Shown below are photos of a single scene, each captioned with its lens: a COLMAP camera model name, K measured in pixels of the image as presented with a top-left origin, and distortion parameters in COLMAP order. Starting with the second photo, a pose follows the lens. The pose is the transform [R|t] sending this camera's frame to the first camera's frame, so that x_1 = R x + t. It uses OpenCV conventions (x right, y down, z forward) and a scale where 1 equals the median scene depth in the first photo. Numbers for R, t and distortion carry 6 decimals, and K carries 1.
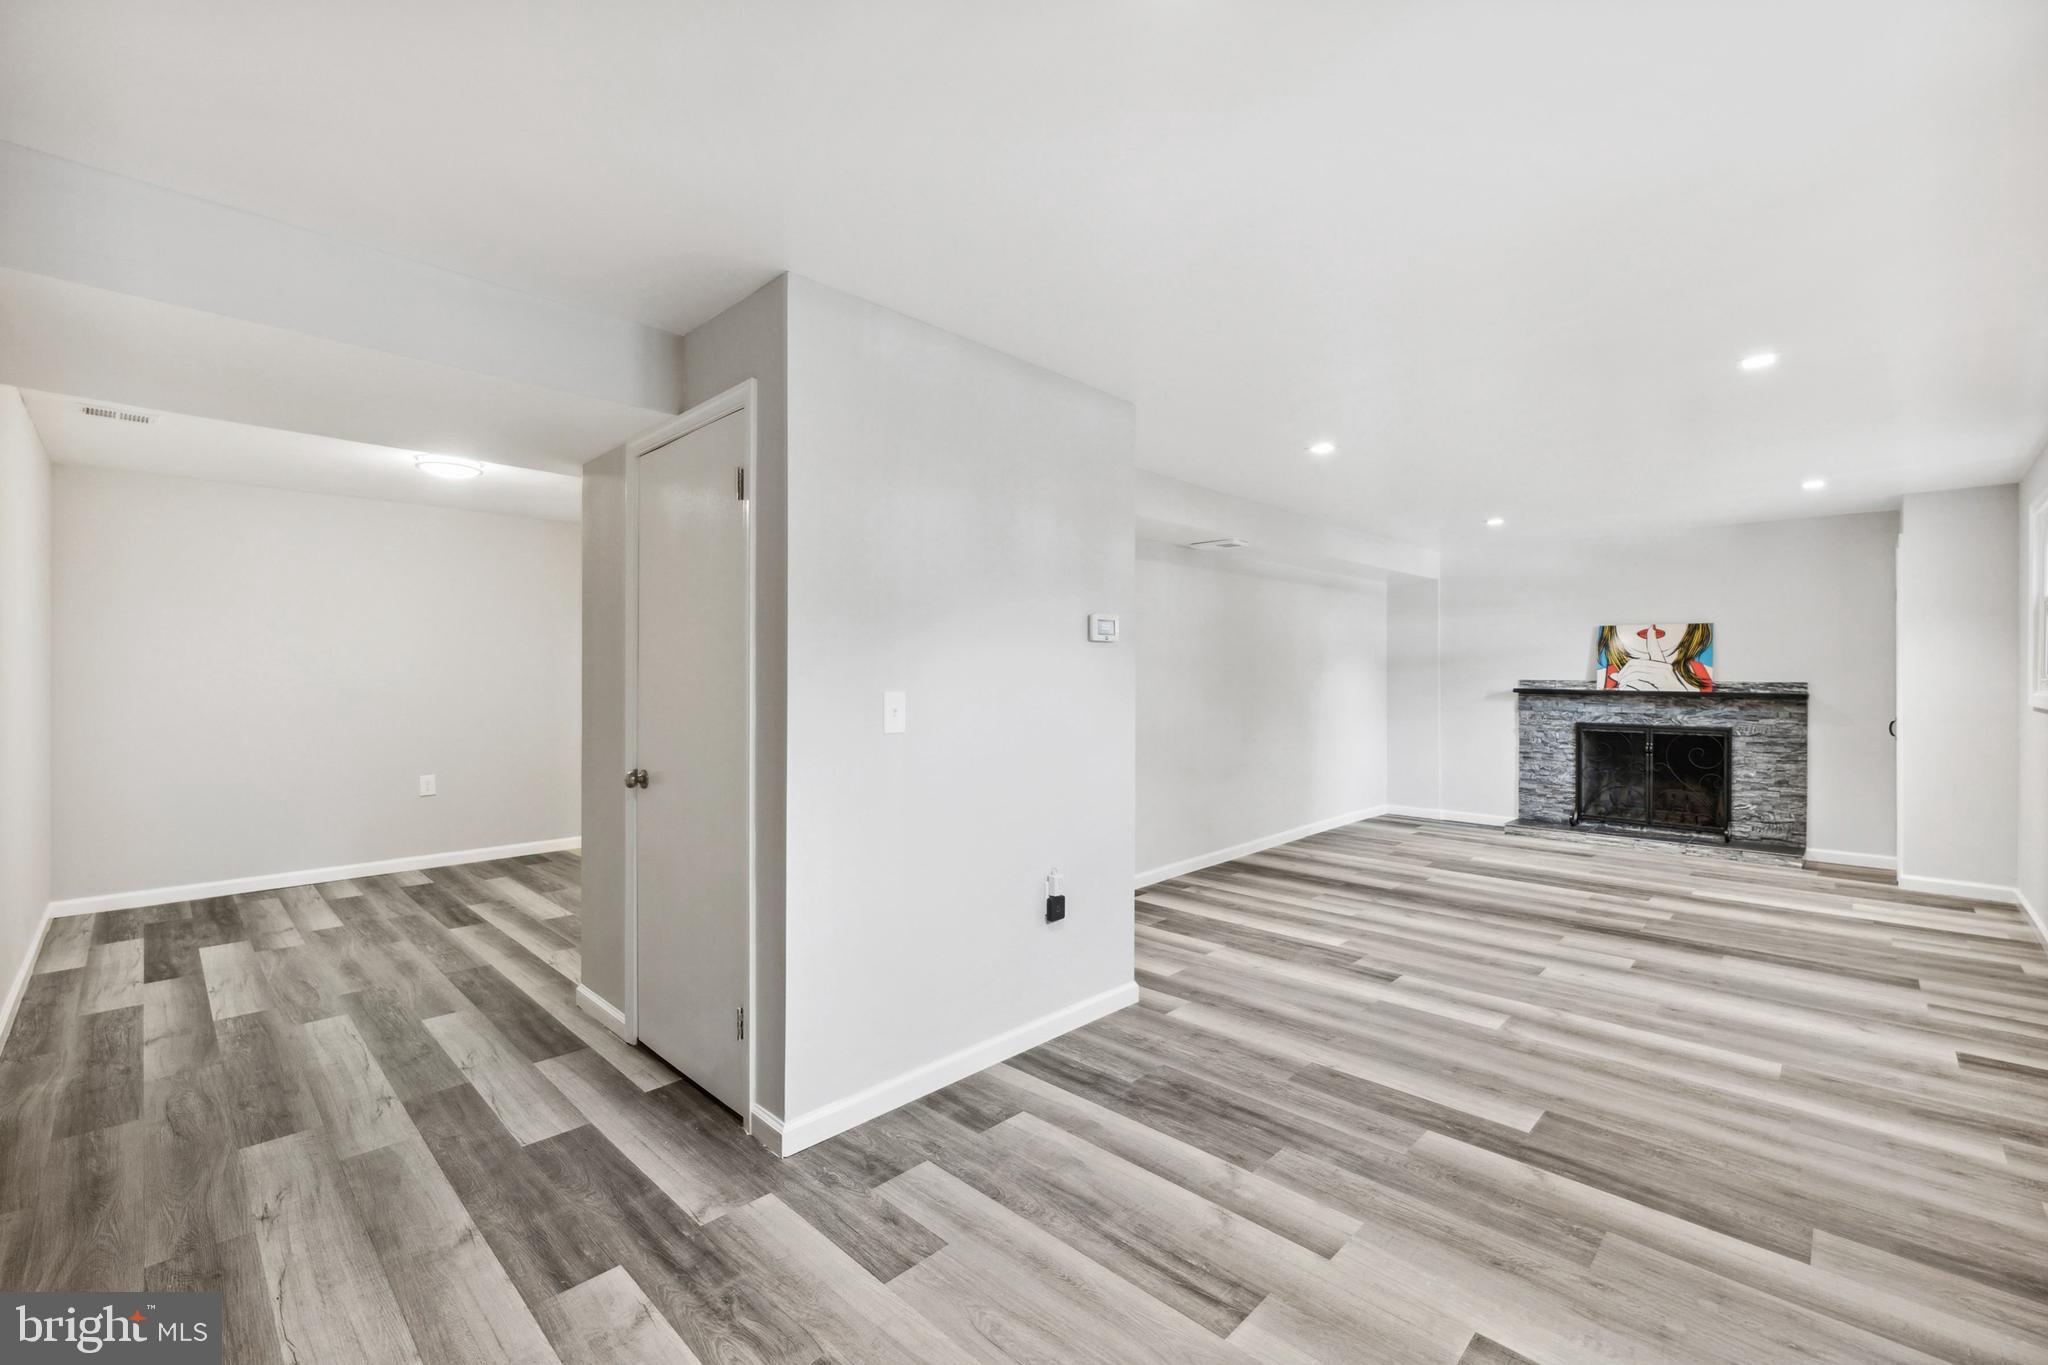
lens RADIAL K [[867.2, 0, 1021.2], [0, 867.2, 677.7], [0, 0, 1]] dist [-0.001726, -0.000639]
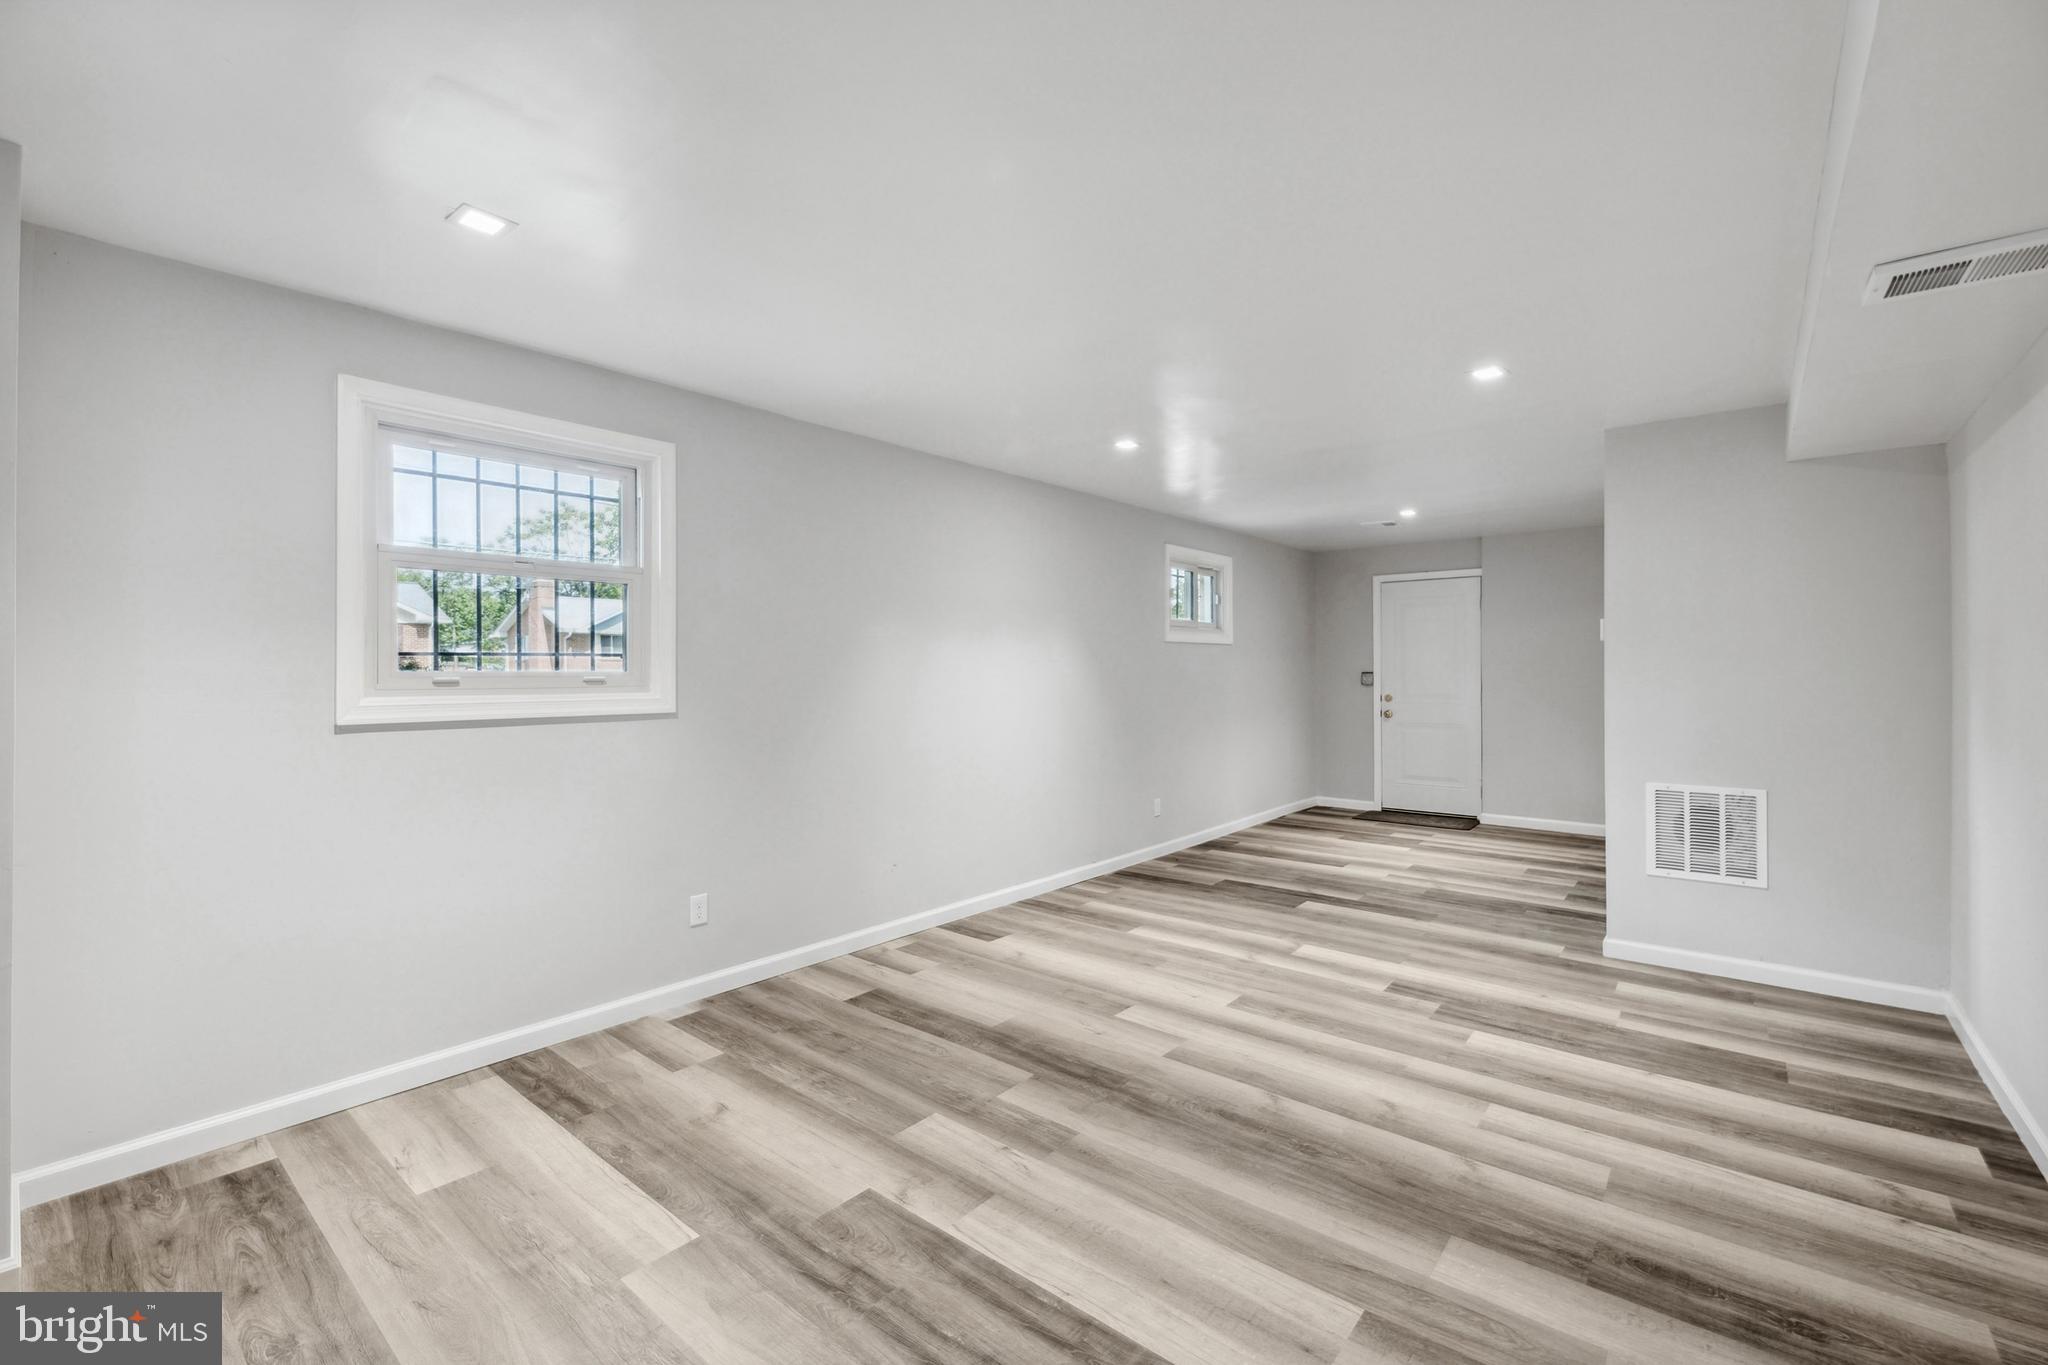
lens RADIAL K [[867.2, 0, 1026.5], [0, 867.2, 676.0], [0, 0, 1]] dist [-0.001726, -0.000639]
pose [[-0.997047, 0.003901, -0.076700, 0.944494], [0.003357, 0.999968, 0.007231, -0.004449], [0.076726, 0.006952, -0.997028, 2.005944]]
